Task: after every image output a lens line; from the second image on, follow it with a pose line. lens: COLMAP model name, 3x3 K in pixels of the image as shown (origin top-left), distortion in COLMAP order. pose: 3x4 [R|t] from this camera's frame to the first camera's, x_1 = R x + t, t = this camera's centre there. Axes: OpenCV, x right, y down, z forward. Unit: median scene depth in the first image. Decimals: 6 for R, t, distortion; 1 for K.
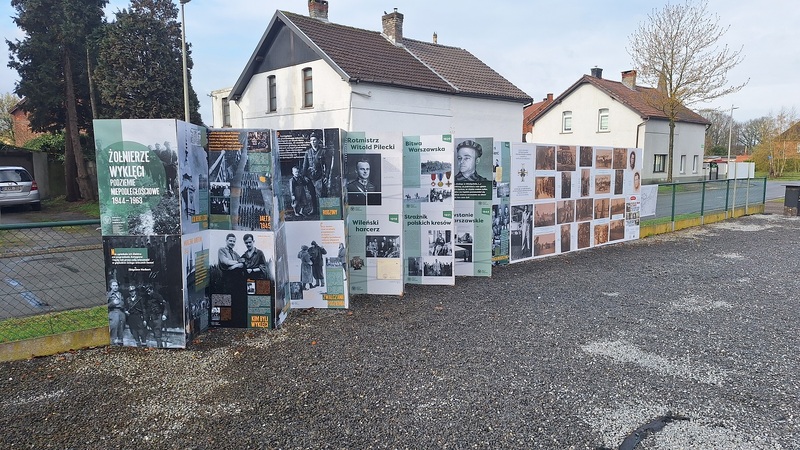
lens RADIAL K [[544.2, 0, 401.7], [0, 544.2, 229.3], [0, 0, 1]] dist [0.100510, -0.134860]
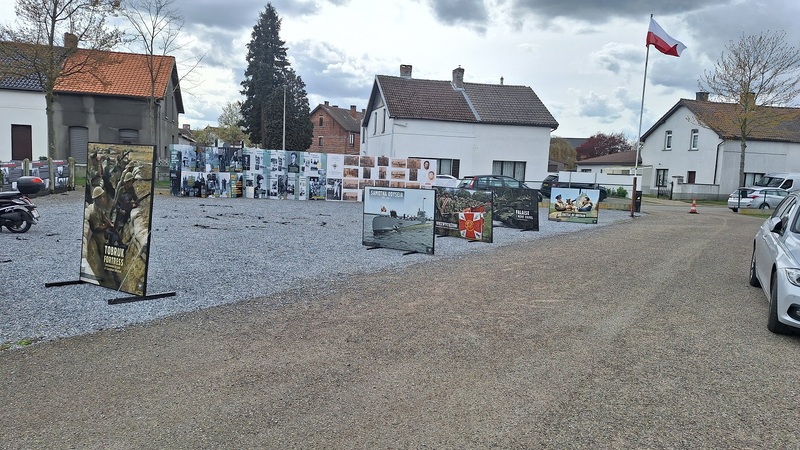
lens RADIAL K [[544.2, 0, 401.7], [0, 544.2, 229.3], [0, 0, 1]] dist [0.100510, -0.134860]
pose [[0.869097, 0.095705, -0.485296, 1.577060], [-0.103977, 0.994530, 0.009923, 0.119157], [0.483591, 0.041835, 0.874294, -0.945763]]
